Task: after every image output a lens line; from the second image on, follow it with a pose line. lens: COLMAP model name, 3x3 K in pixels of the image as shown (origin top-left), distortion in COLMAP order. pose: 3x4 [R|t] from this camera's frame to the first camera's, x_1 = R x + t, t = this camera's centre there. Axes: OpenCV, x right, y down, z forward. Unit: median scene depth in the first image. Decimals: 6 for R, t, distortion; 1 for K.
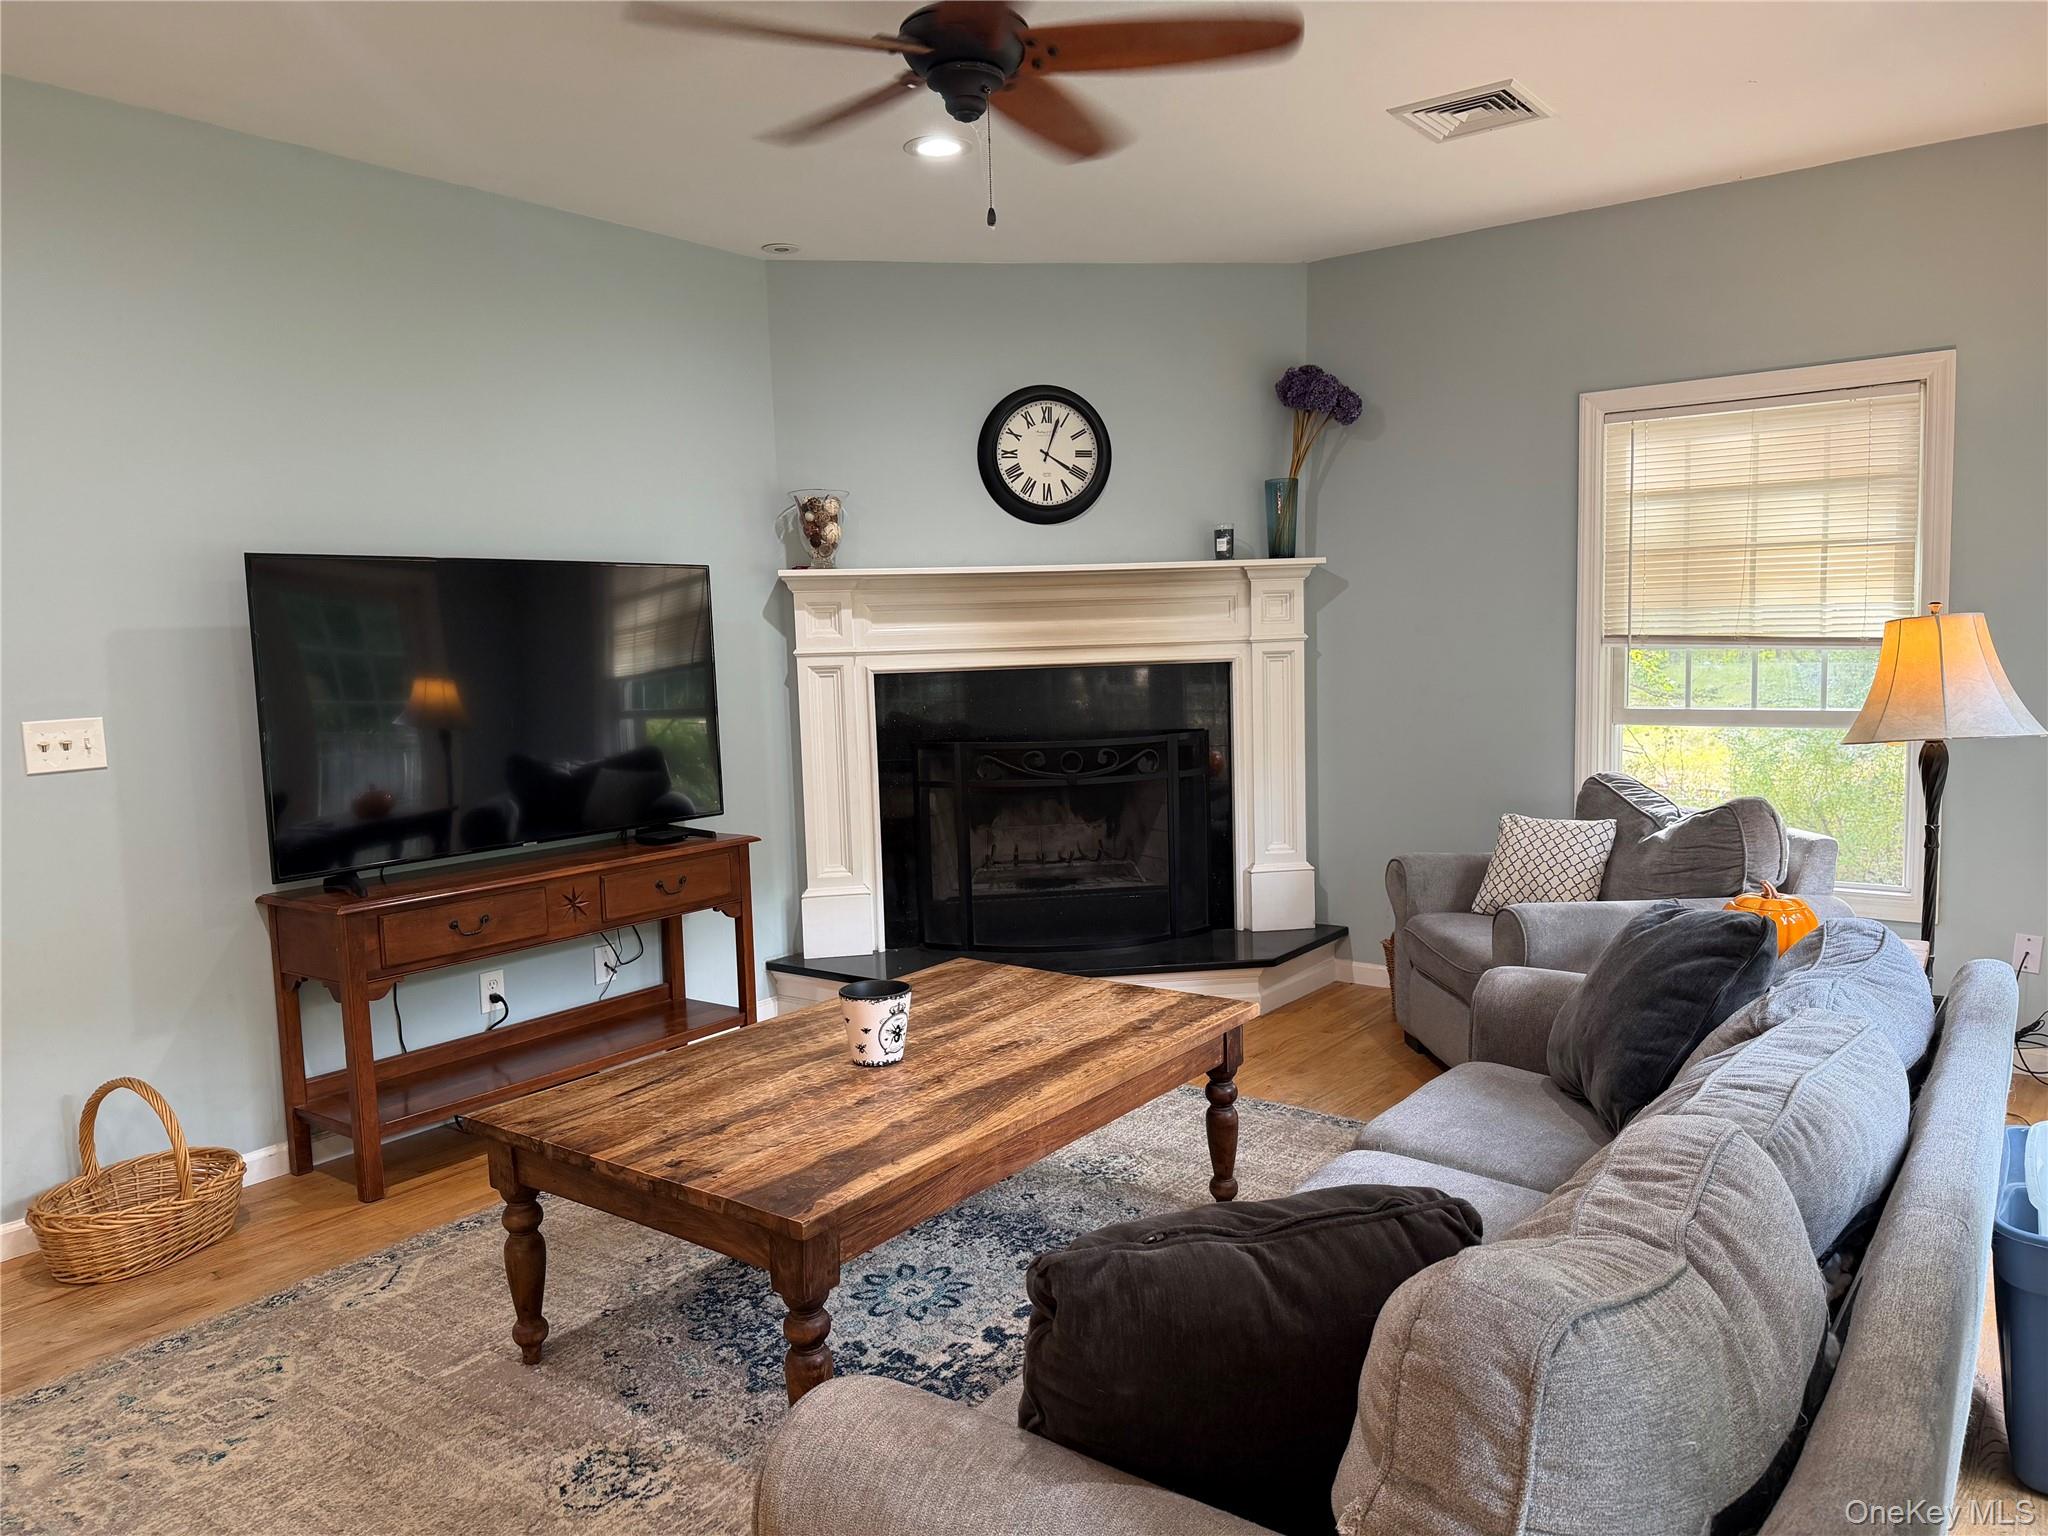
lens RADIAL K [[1454.1, 0, 1014.4], [0, 1454.1, 769.0], [0, 0, 1]] dist [0.052449, -0.063294]
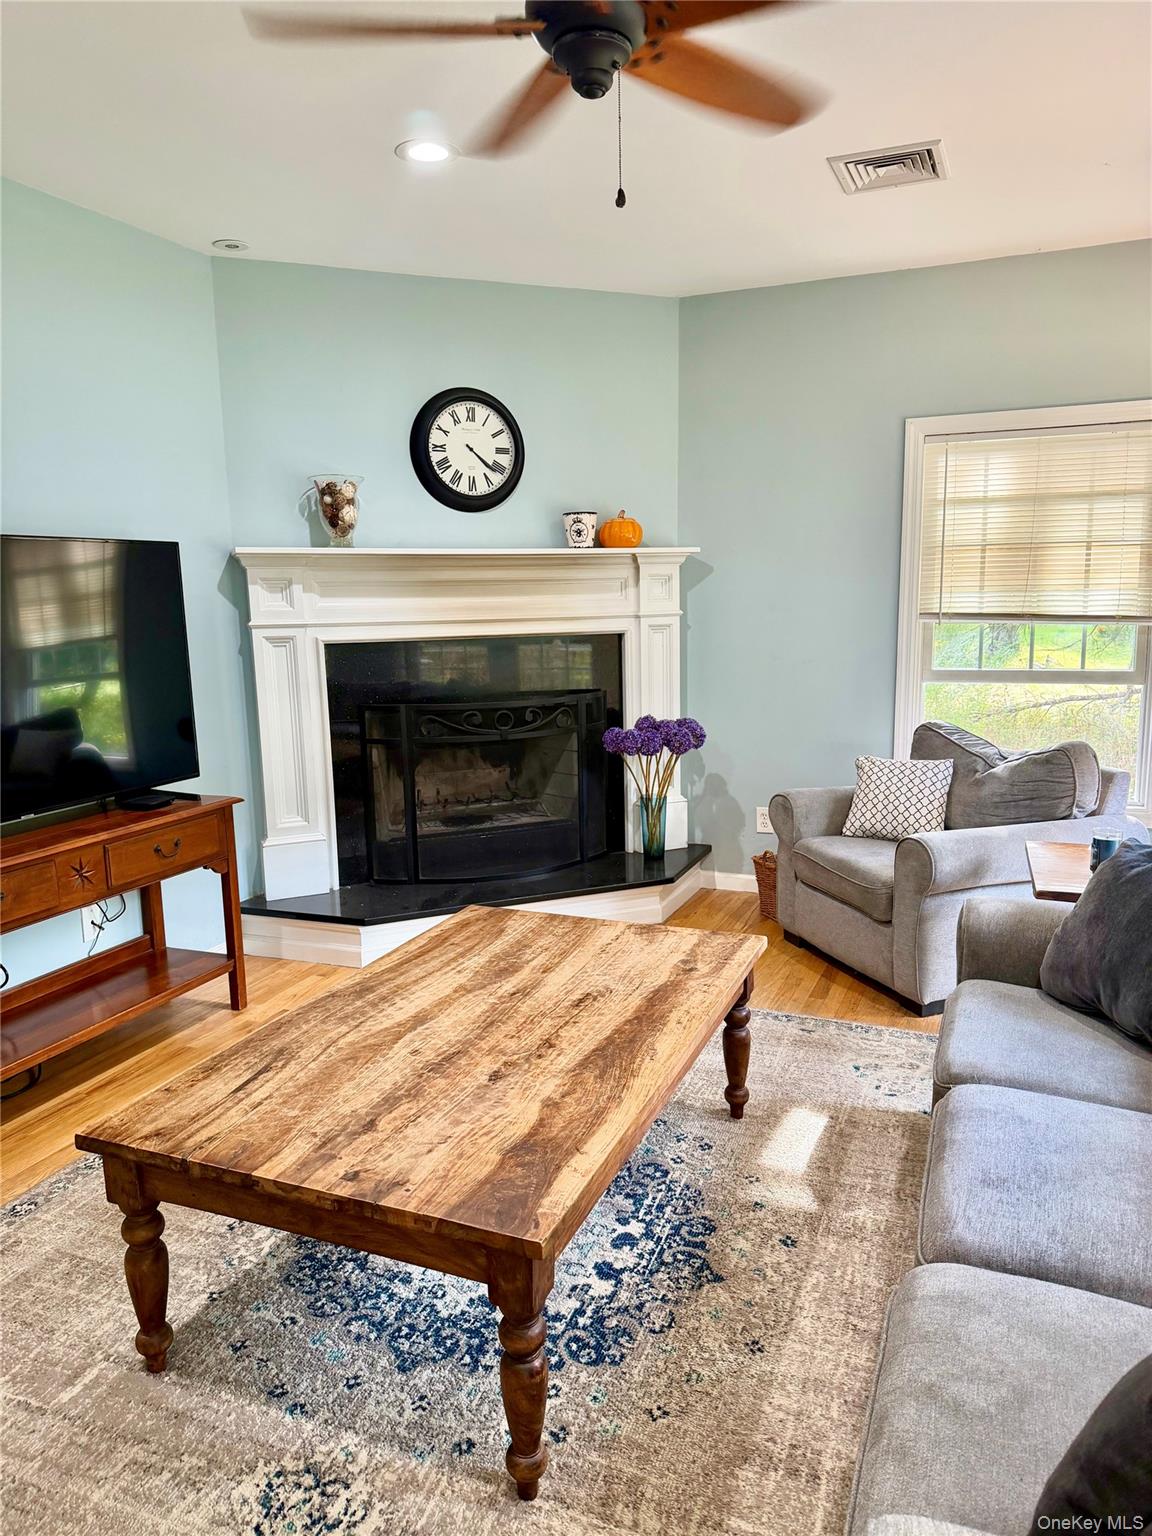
lens RADIAL K [[1090.6, 0, 575.6], [0, 1090.6, 772.4], [0, 0, 1]] dist [0.052449, -0.063294]
pose [[0.966556, -0.033889, 0.254205, -0.149935], [0.017468, 0.997628, 0.066581, -0.023098], [-0.255859, -0.059914, 0.964856, 0.158750]]
